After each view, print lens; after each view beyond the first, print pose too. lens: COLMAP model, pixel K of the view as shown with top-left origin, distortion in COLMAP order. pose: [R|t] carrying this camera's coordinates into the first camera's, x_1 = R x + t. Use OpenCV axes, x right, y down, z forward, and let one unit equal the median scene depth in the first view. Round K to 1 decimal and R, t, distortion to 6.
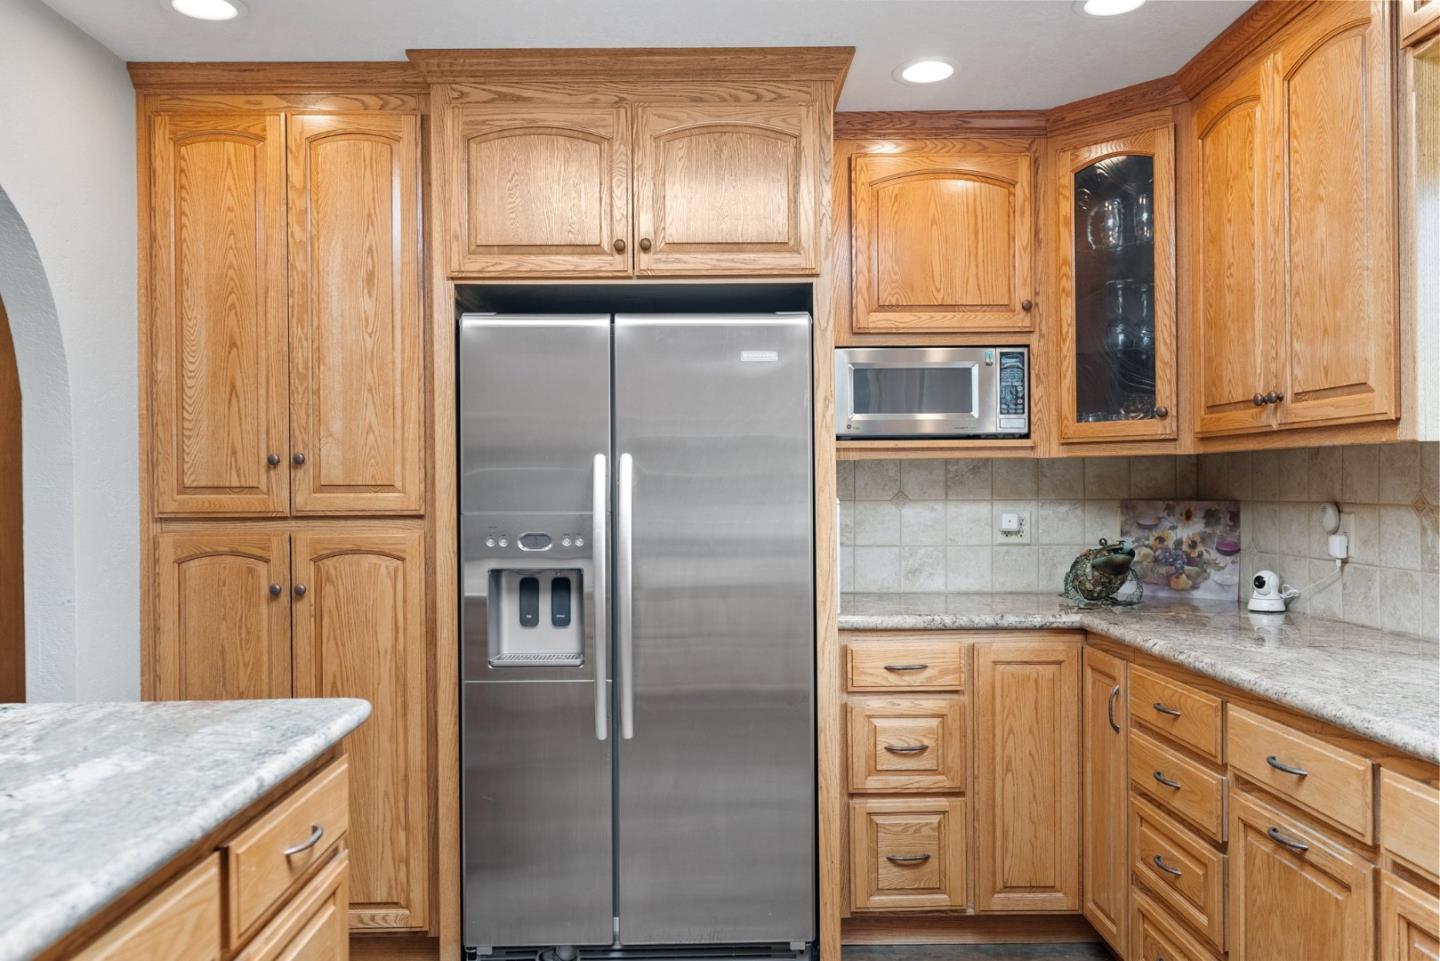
lens RADIAL K [[1094.2, 0, 721.5], [0, 1094.2, 488.7], [0, 0, 1]] dist [0.008689, -0.004594]
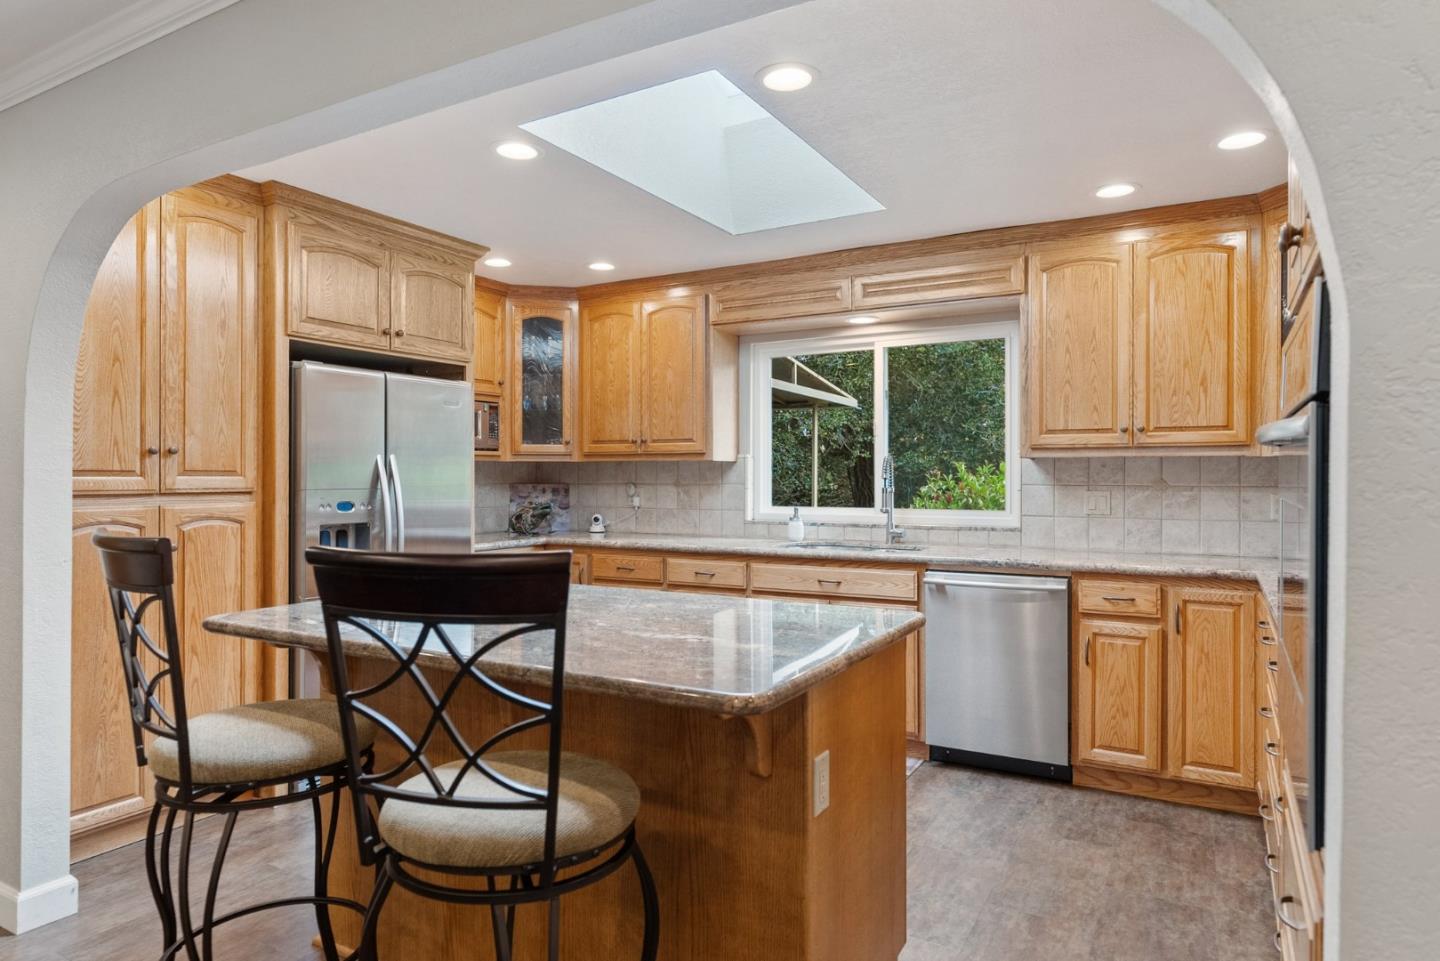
lens RADIAL K [[856.6, 0, 717.4], [0, 856.6, 479.7], [0, 0, 1]] dist [0.003670, 0.000076]
pose [[0.506586, 0.005148, 0.862174, -0.951039], [-0.000536, 0.999984, -0.005657, 0.014255], [-0.862189, 0.002404, 0.506580, -0.111267]]
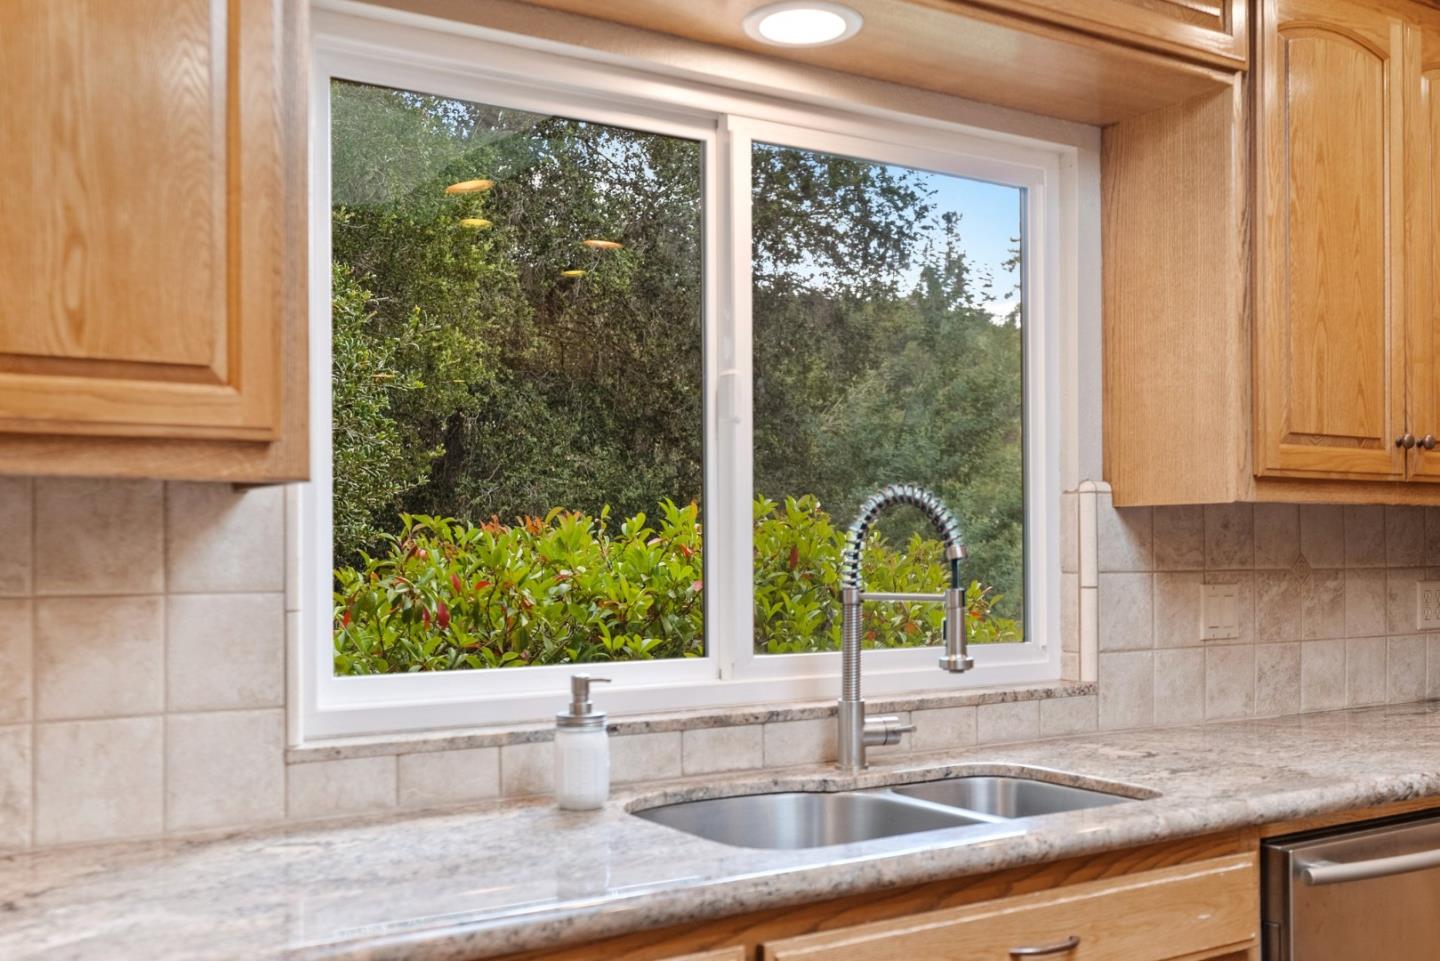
lens RADIAL K [[1436.2, 0, 707.5], [0, 1436.2, 535.6], [0, 0, 1]] dist [0.005702, 0.000000]
pose [[-0.520374, 0.022008, 0.853655, -0.109465], [0.015210, 0.999748, -0.016503, 0.001792], [-0.853803, 0.004396, -0.520578, 0.891248]]
